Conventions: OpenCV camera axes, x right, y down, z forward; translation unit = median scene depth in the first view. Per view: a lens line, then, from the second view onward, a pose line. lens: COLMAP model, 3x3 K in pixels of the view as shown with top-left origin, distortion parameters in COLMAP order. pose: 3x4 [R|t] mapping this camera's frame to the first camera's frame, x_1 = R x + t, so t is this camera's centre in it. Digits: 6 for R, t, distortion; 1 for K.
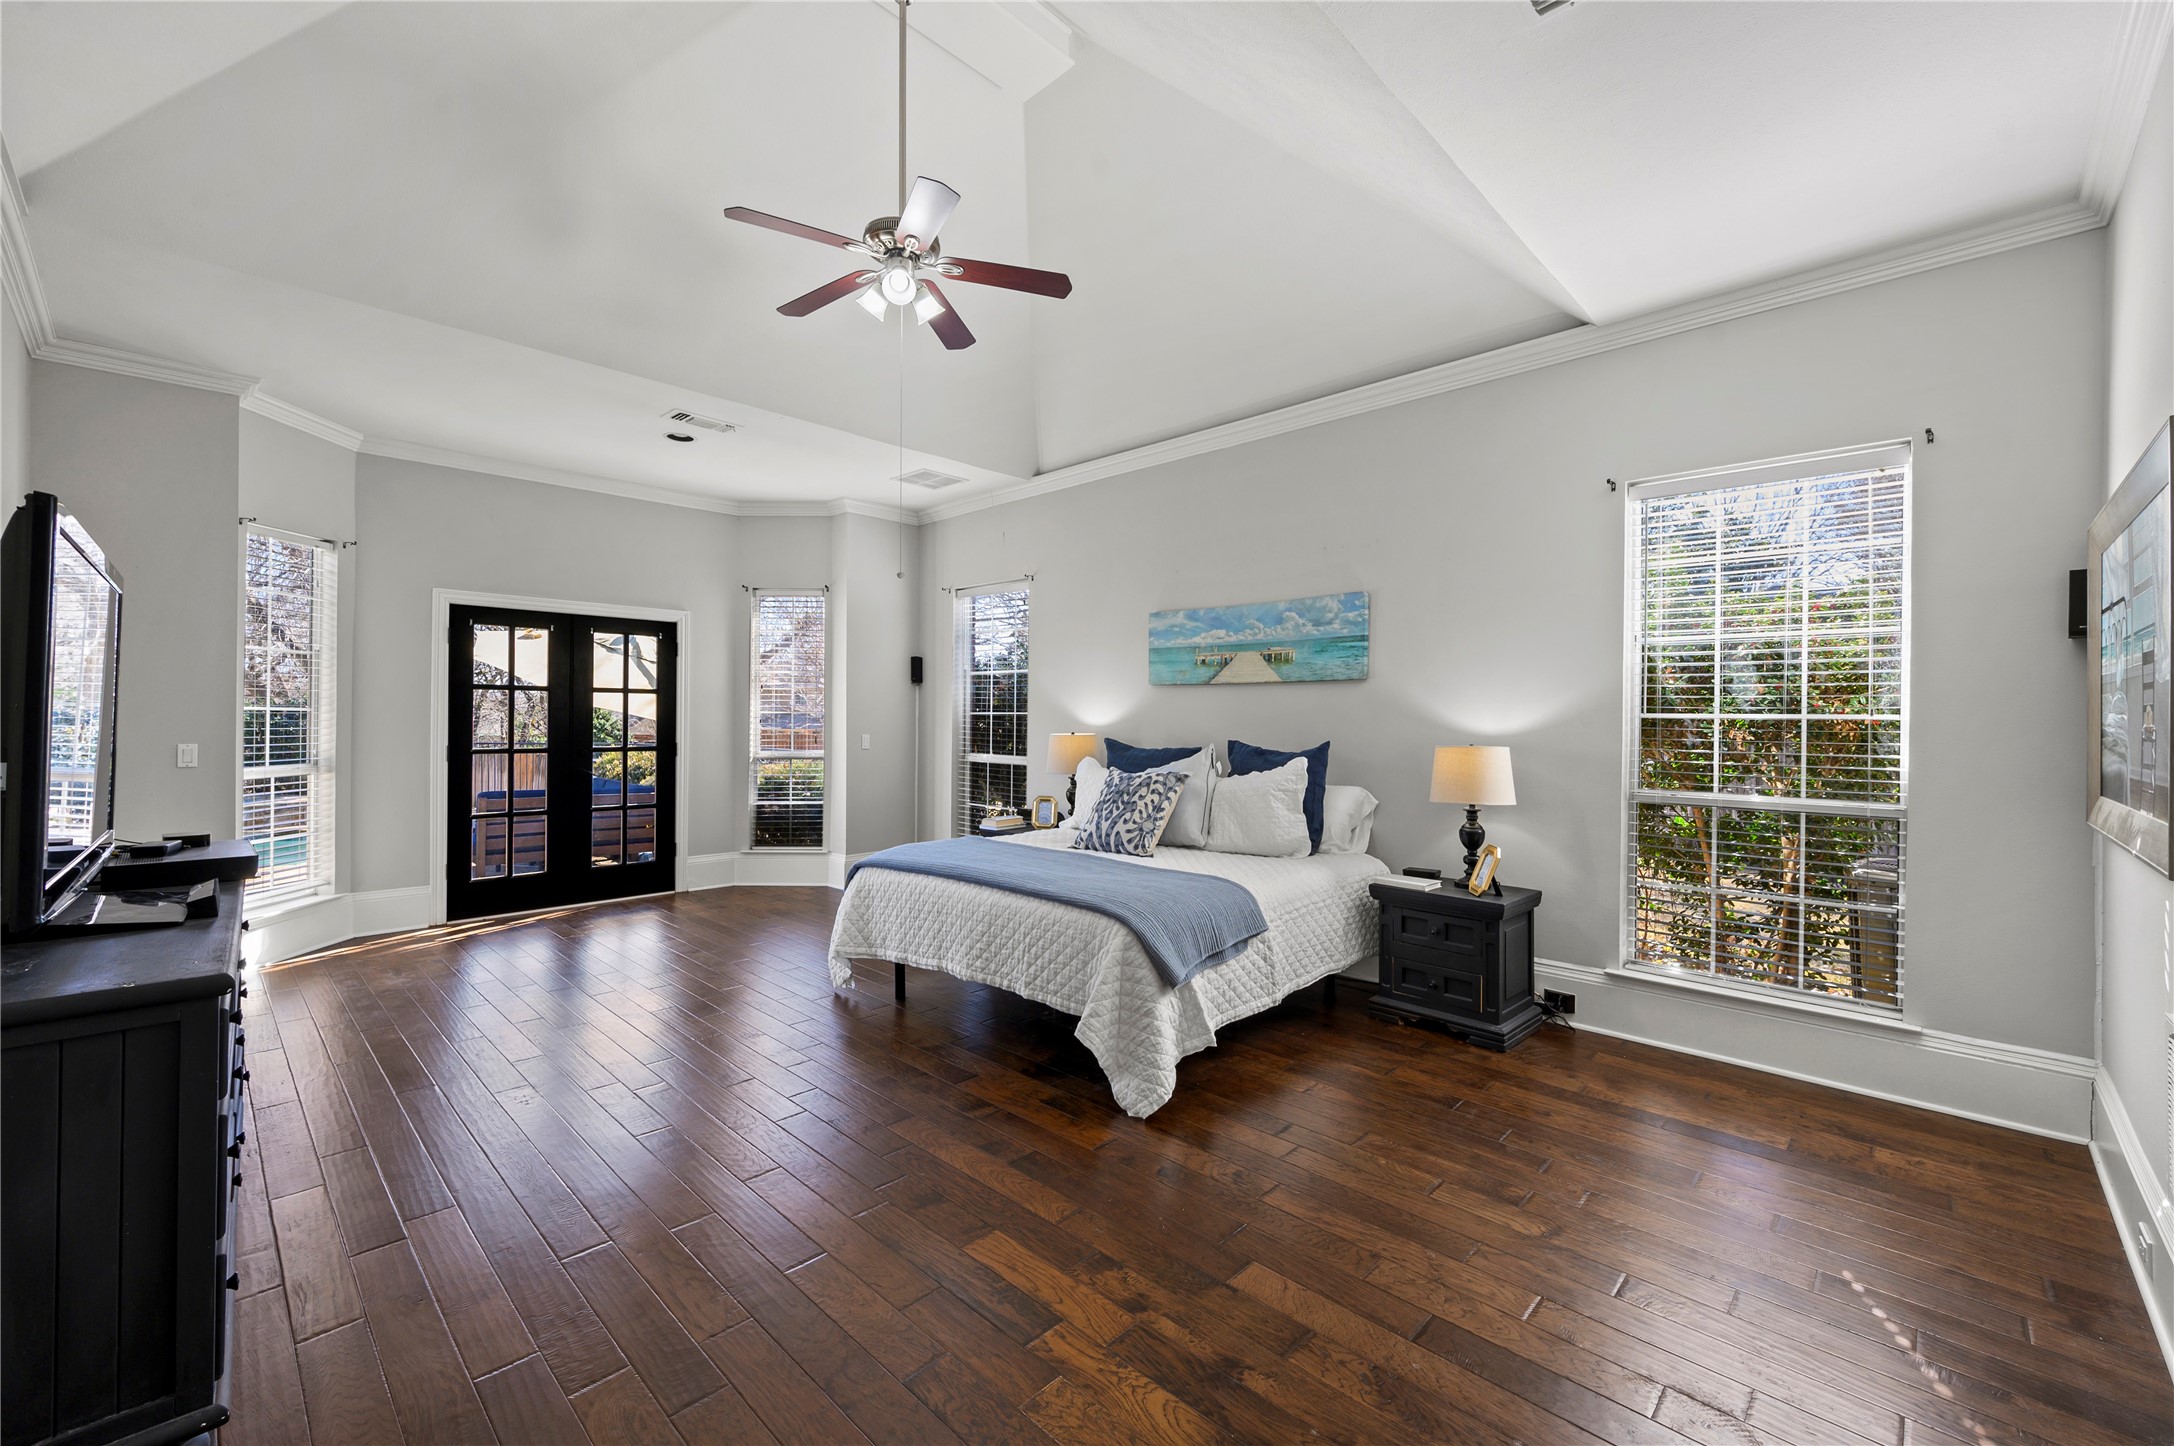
lens RADIAL K [[885.8, 0, 1098.9], [0, 885.8, 728.8], [0, 0, 1]] dist [0.002478, -0.000066]
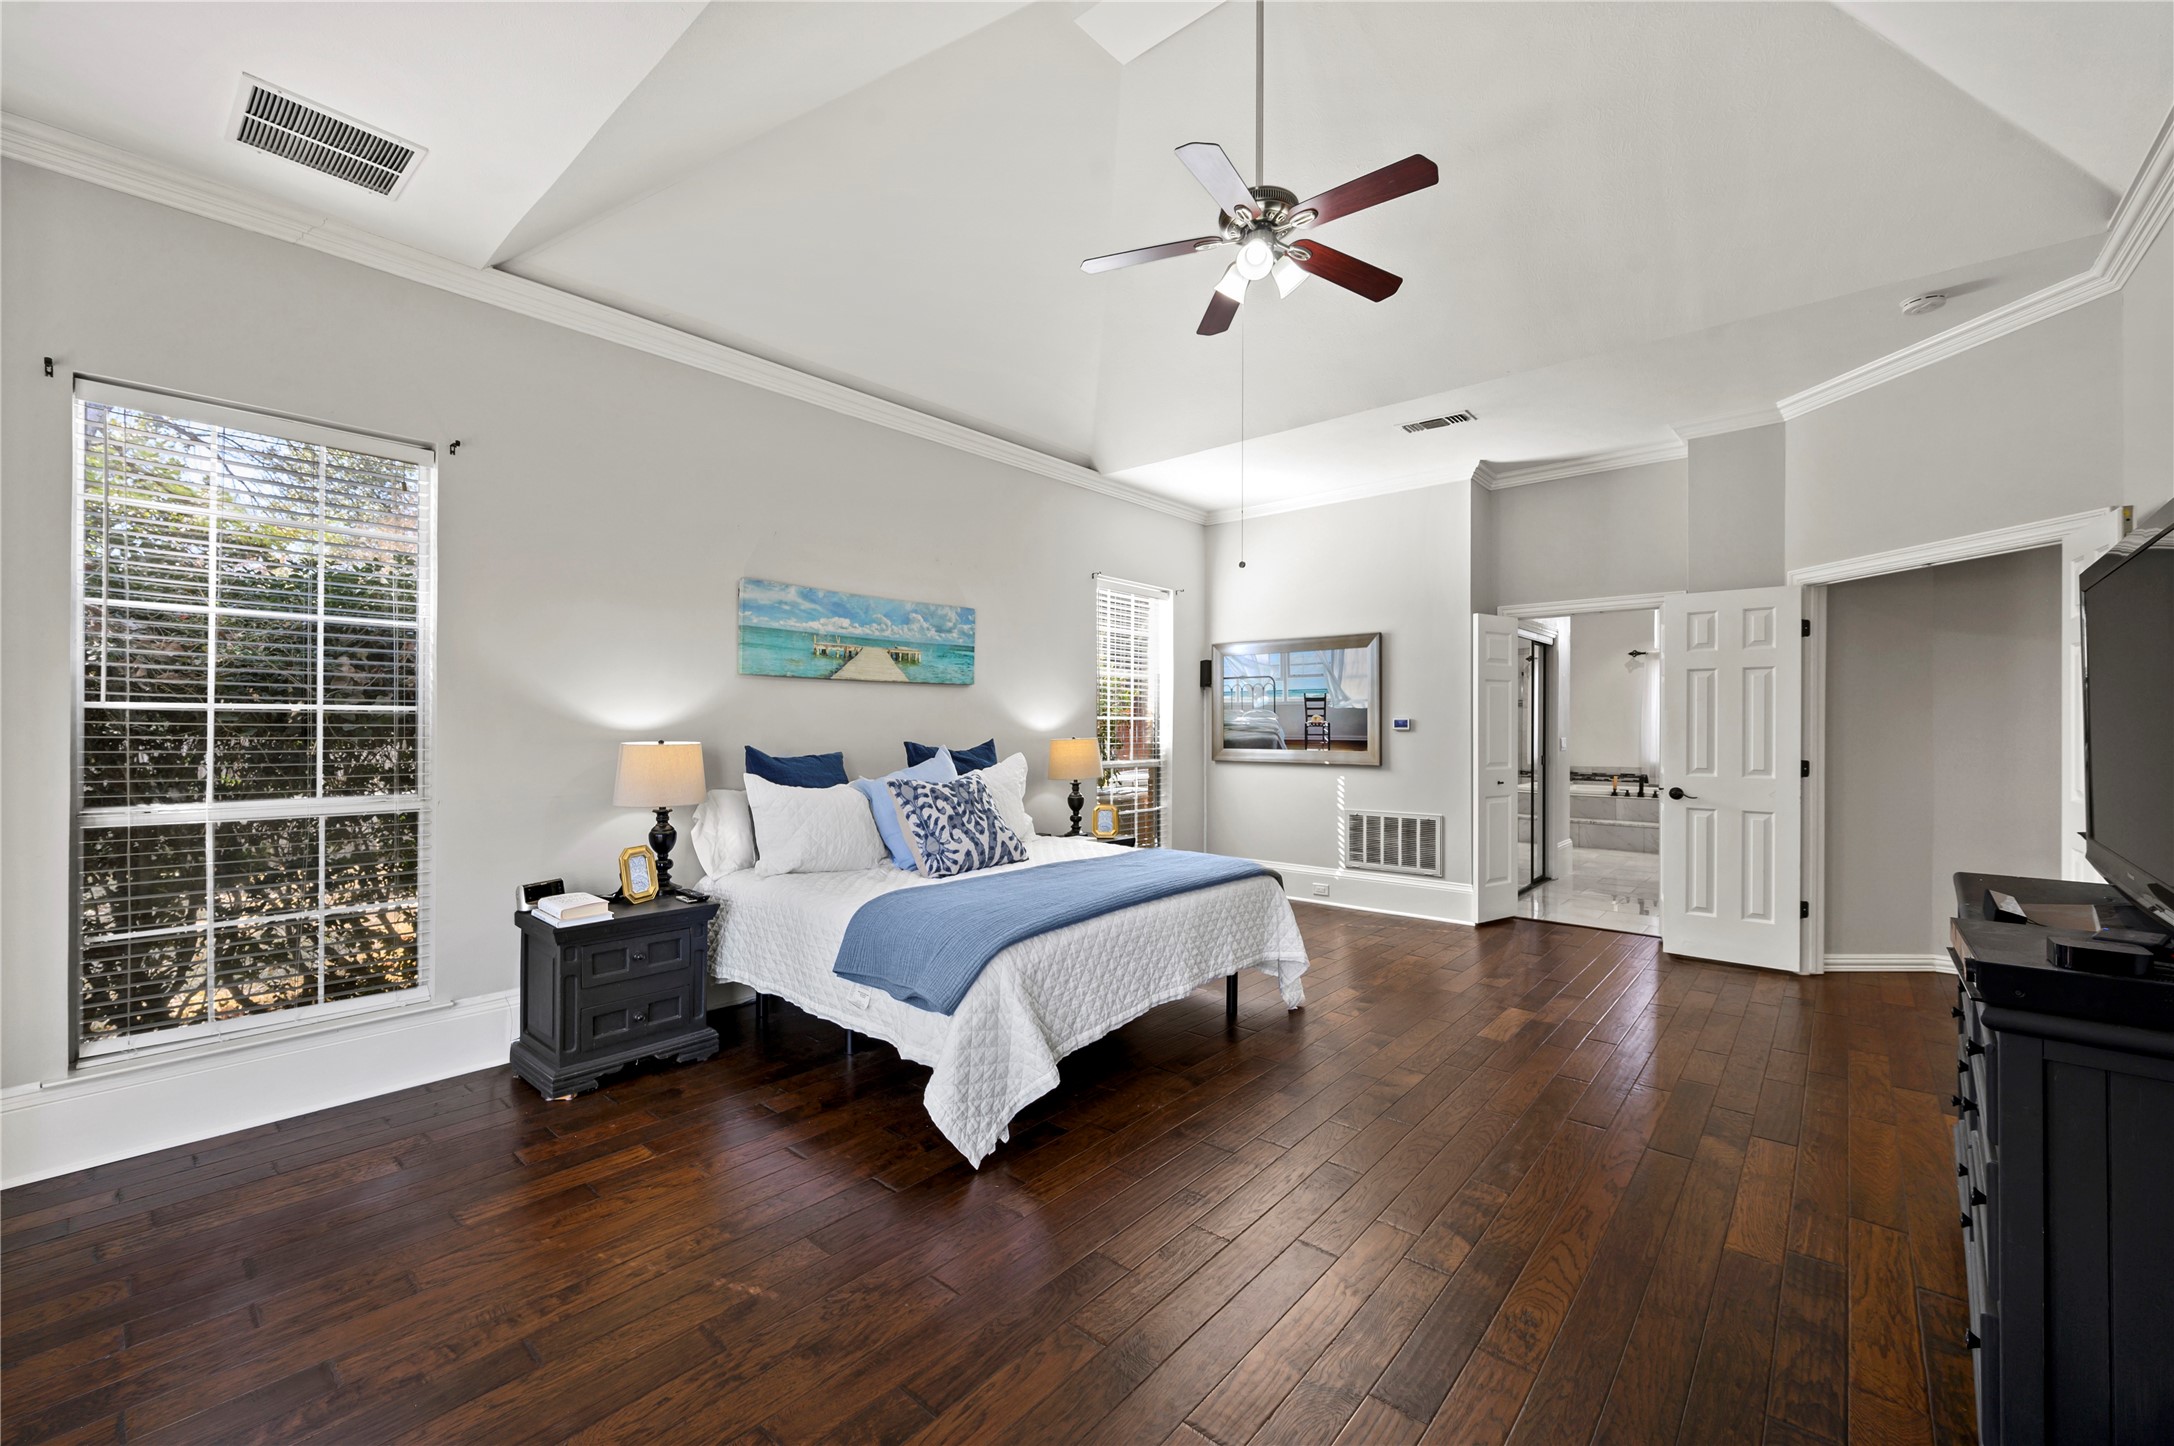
lens RADIAL K [[885.8, 0, 1098.9], [0, 885.8, 728.8], [0, 0, 1]] dist [0.002478, -0.000066]
pose [[-0.068159, -0.017854, 0.997515, -0.785300], [0.004918, 0.999822, 0.018231, -0.016757], [-0.997662, 0.006148, -0.068059, 0.826152]]
